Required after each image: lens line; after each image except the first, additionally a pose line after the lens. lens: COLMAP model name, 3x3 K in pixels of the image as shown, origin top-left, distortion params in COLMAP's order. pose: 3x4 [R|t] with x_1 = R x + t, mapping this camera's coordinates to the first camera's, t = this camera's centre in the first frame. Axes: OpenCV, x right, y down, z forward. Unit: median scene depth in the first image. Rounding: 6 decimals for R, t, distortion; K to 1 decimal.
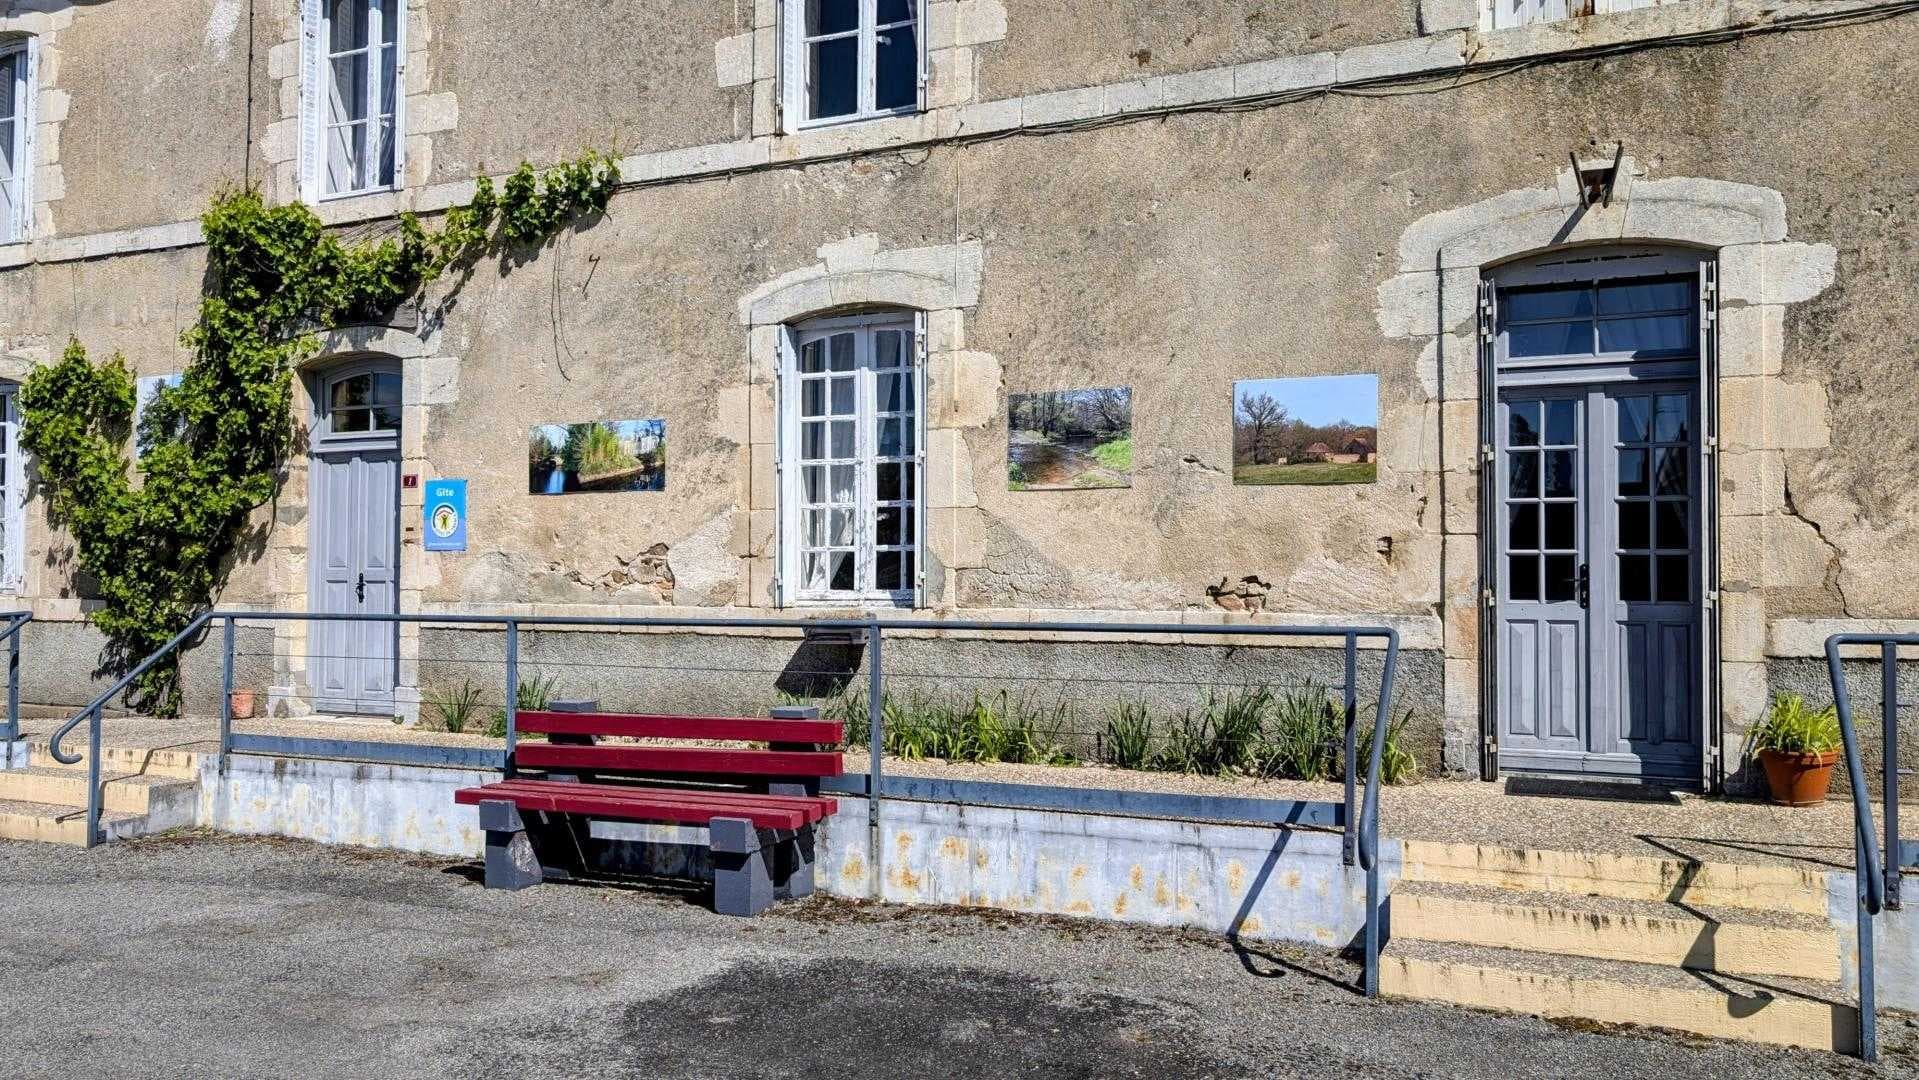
lens RADIAL K [[2716.7, 0, 959.5], [0, 2716.7, 540.0], [0, 0, 1]] dist [-0.029213, 0.521791]
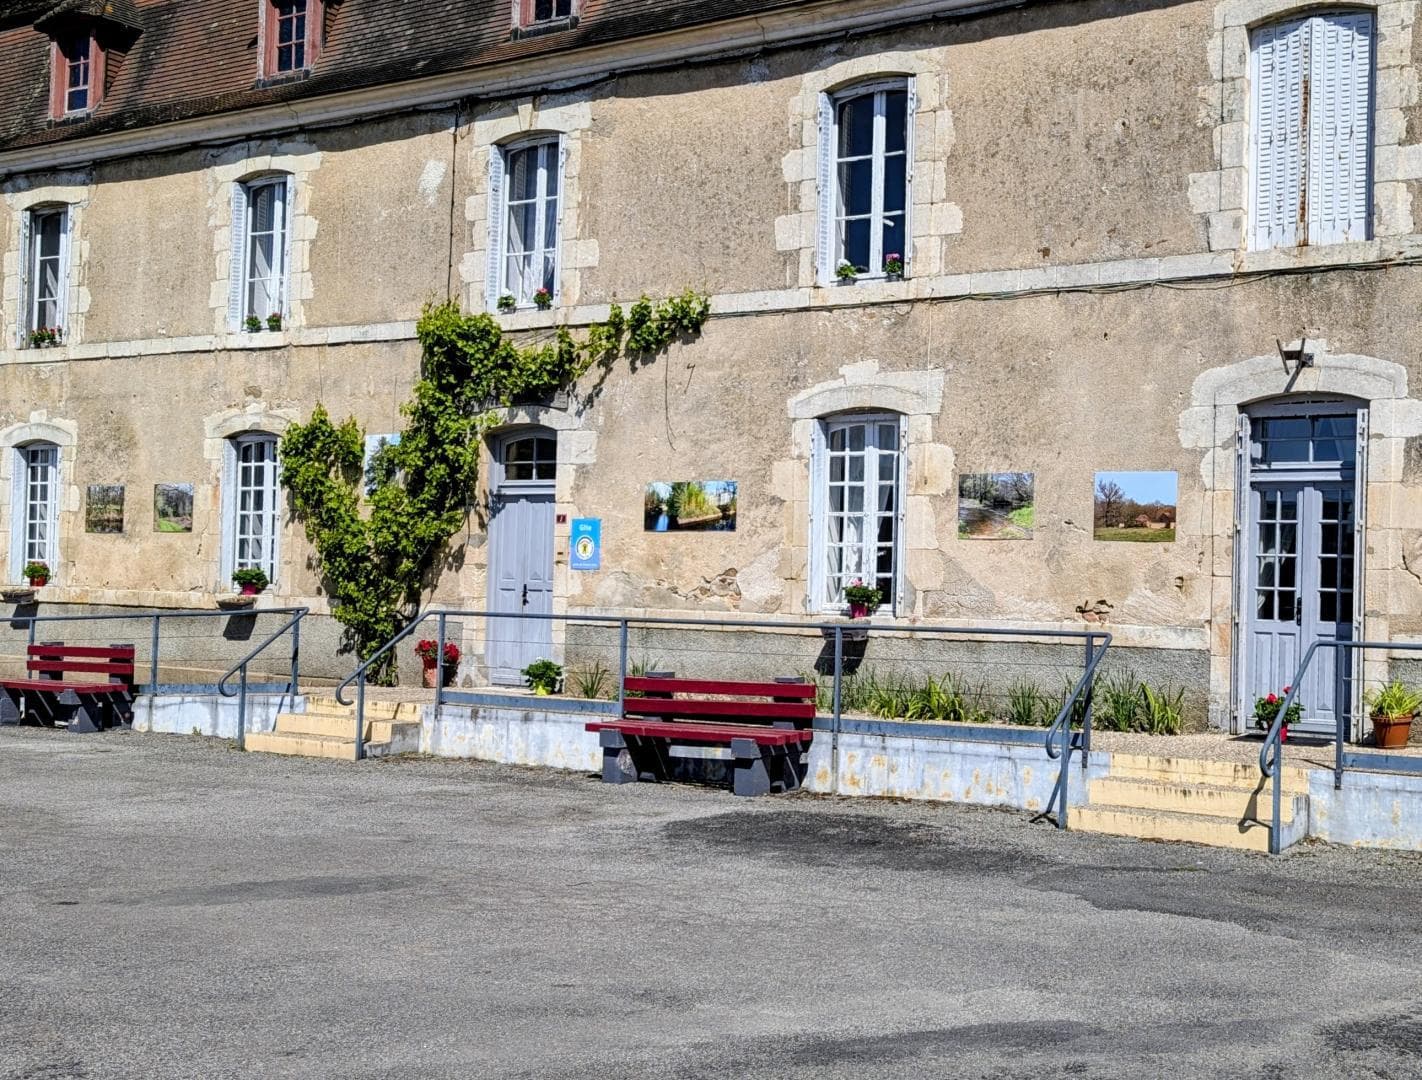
lens RADIAL K [[3389.2, 0, 711.0], [0, 3389.2, 540.0], [0, 0, 1]] dist [-0.059377, 0.504945]
pose [[0.987841, 0.016191, -0.154623, 0.168131], [-0.015691, 0.999867, 0.004454, -0.023307], [0.154674, -0.001973, 0.987964, -0.832260]]
